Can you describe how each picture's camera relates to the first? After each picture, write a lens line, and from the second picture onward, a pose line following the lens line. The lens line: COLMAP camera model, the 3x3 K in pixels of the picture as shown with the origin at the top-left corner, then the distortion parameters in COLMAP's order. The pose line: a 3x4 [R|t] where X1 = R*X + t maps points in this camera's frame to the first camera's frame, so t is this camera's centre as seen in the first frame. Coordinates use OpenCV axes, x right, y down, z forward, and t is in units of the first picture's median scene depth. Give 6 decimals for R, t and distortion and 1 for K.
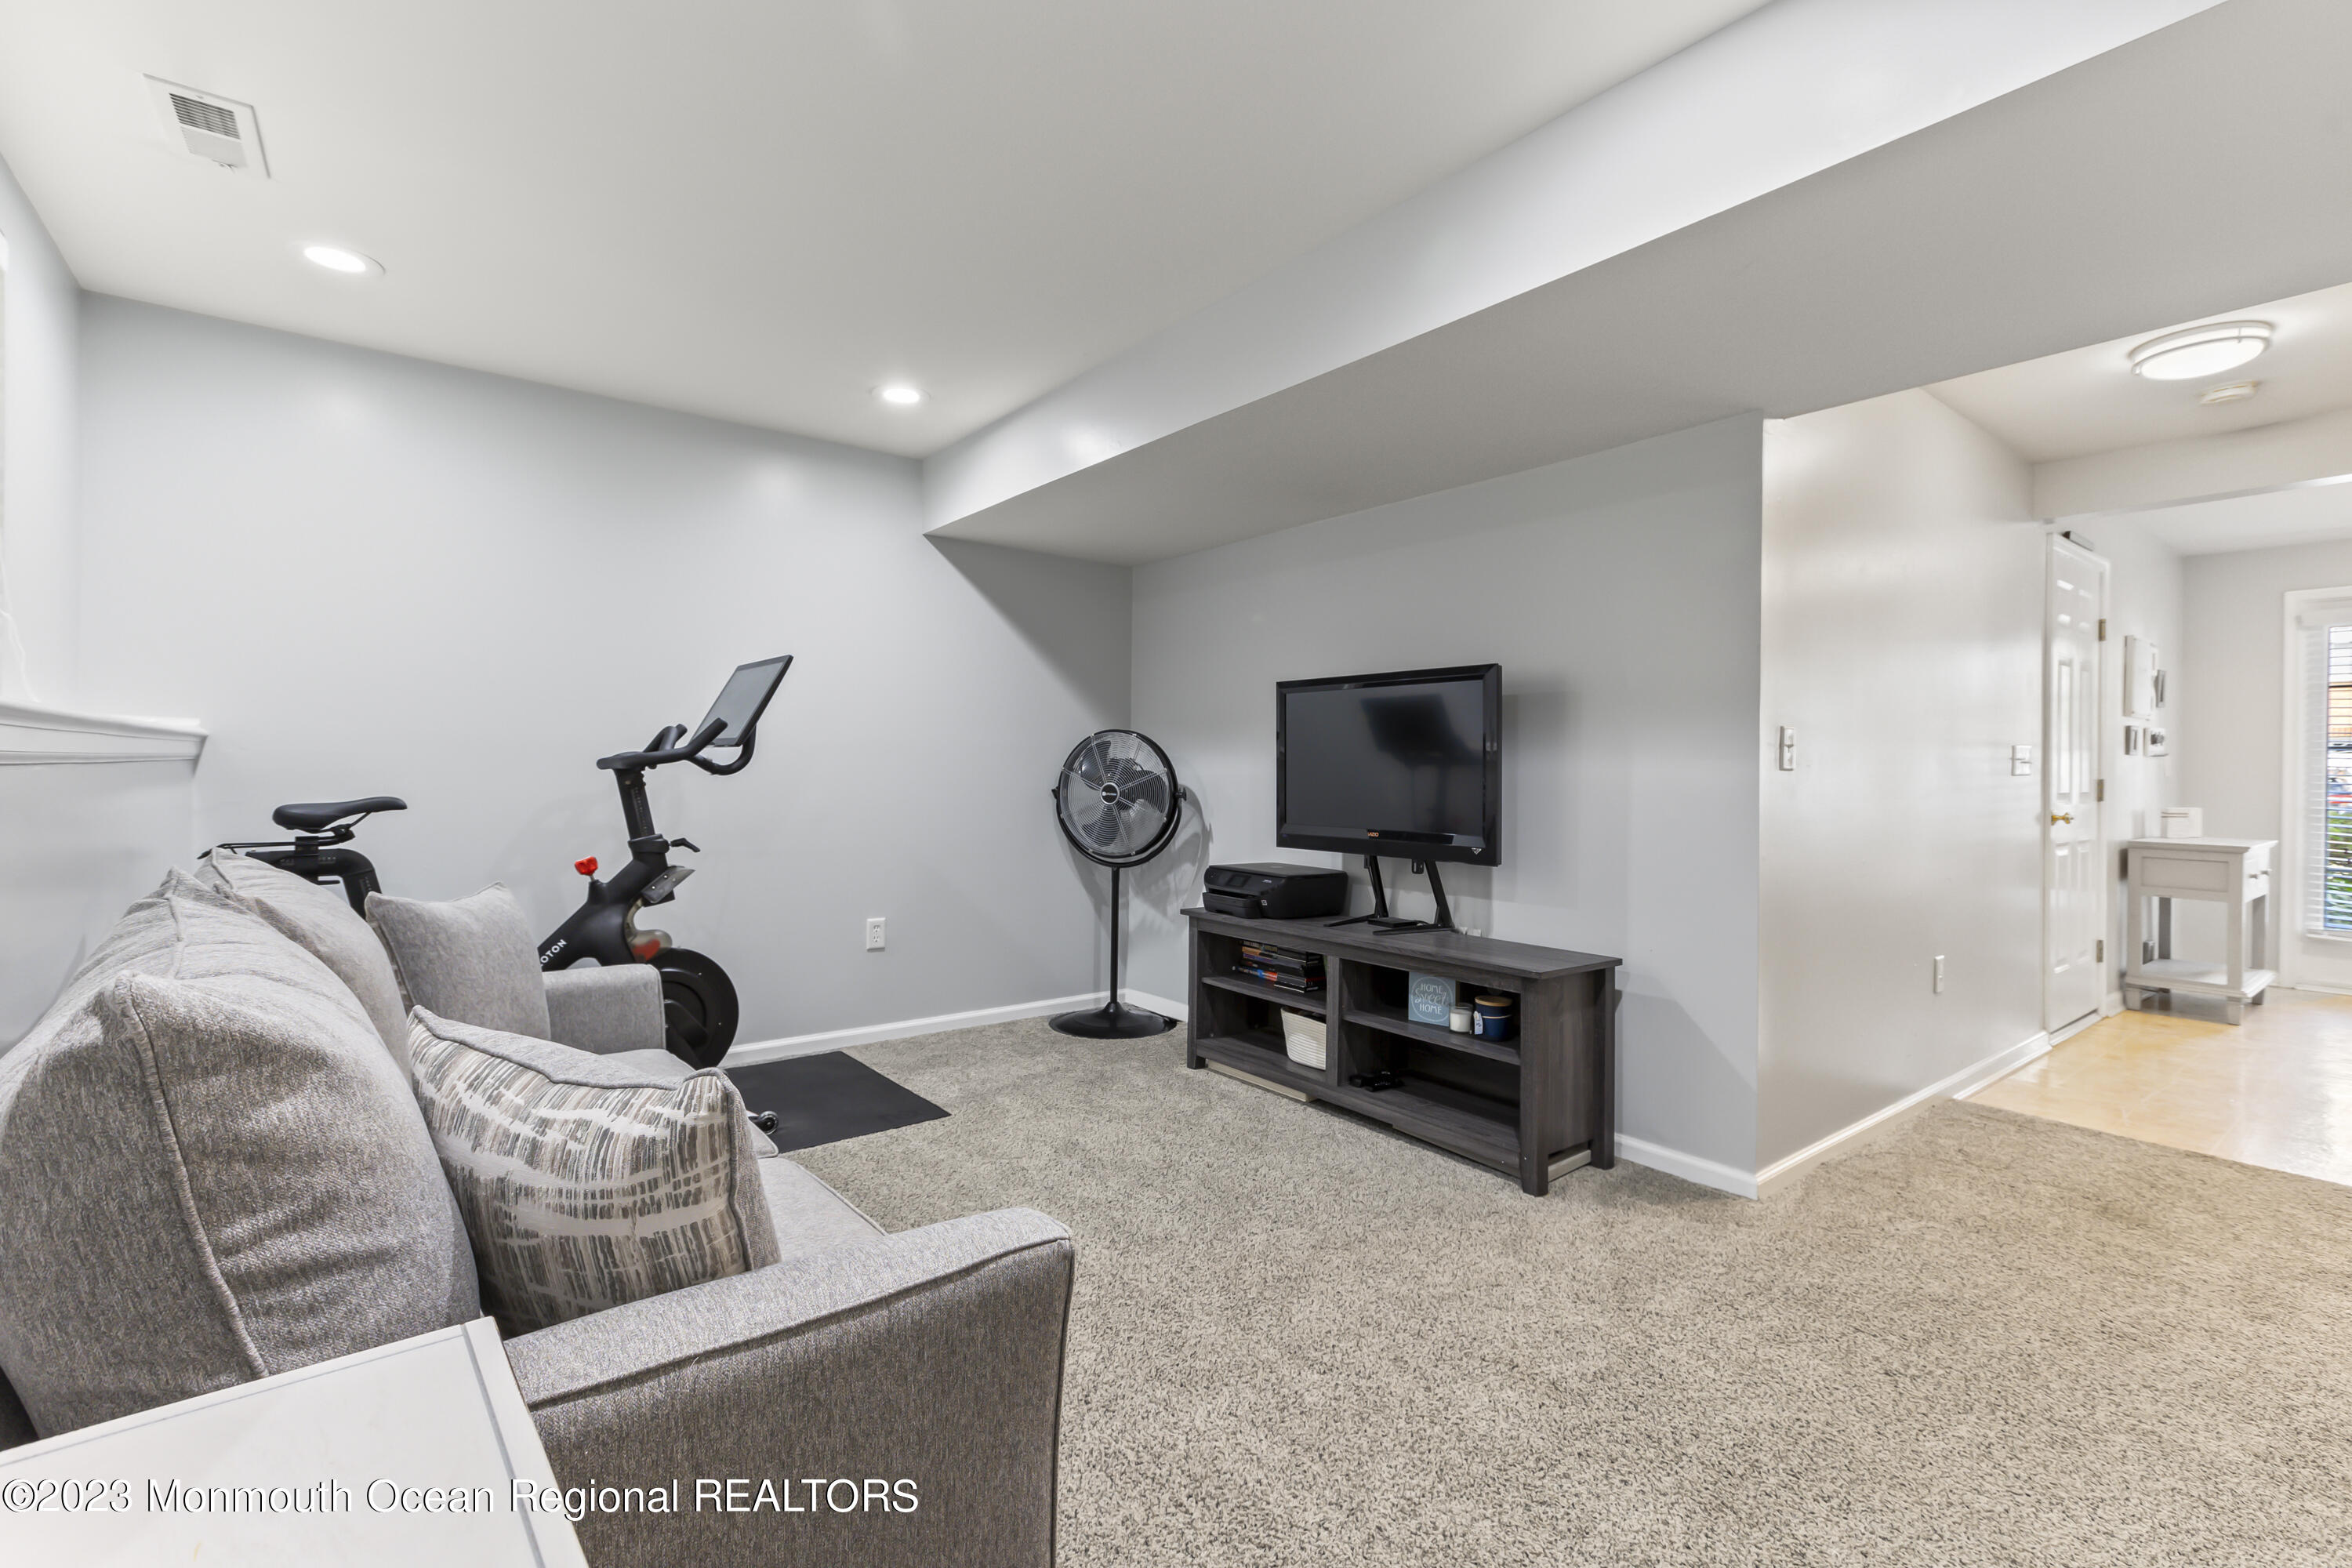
lens RADIAL K [[1056.6, 0, 1173.4], [0, 1056.6, 776.2], [0, 0, 1]] dist [-0.000201, -0.000082]
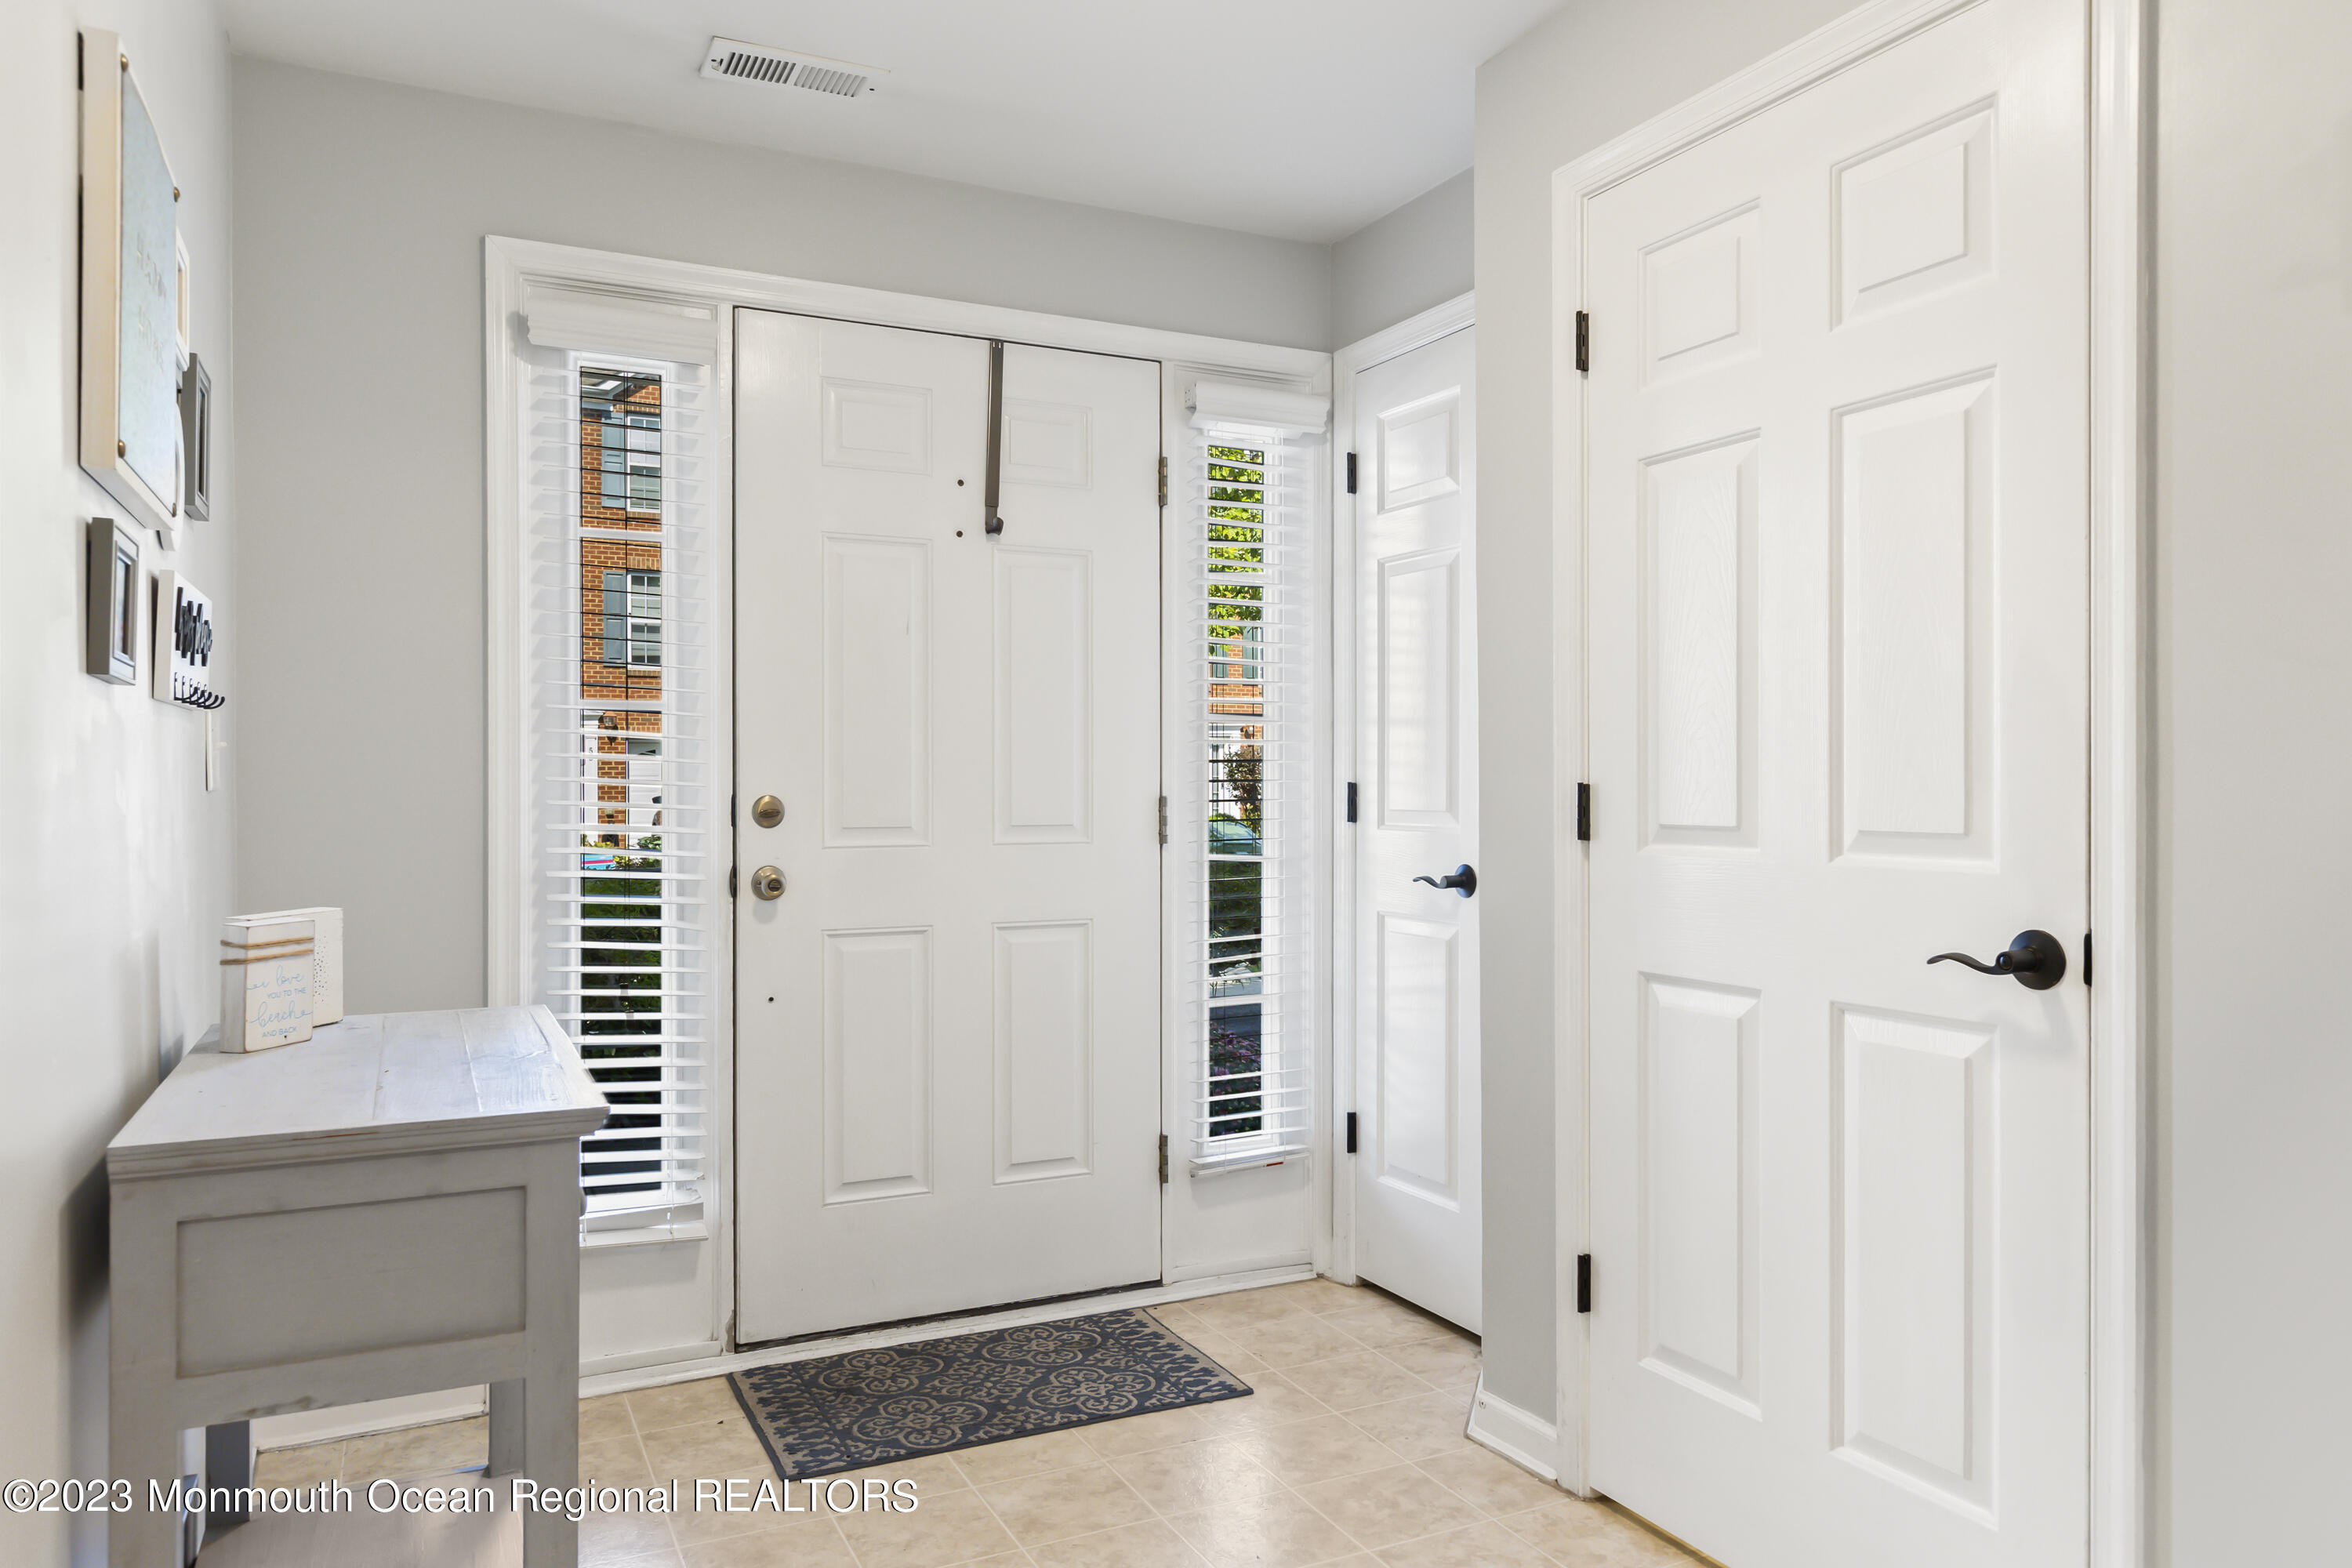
lens RADIAL K [[1613.5, 0, 1177.3], [0, 1613.5, 788.4], [0, 0, 1]] dist [-0.002071, -0.000708]
pose [[0.204509, 0.002893, 0.978860, 0.631188], [0.008824, 0.999950, -0.004799, 0.004267], [-0.978825, 0.009619, 0.204473, 0.720469]]
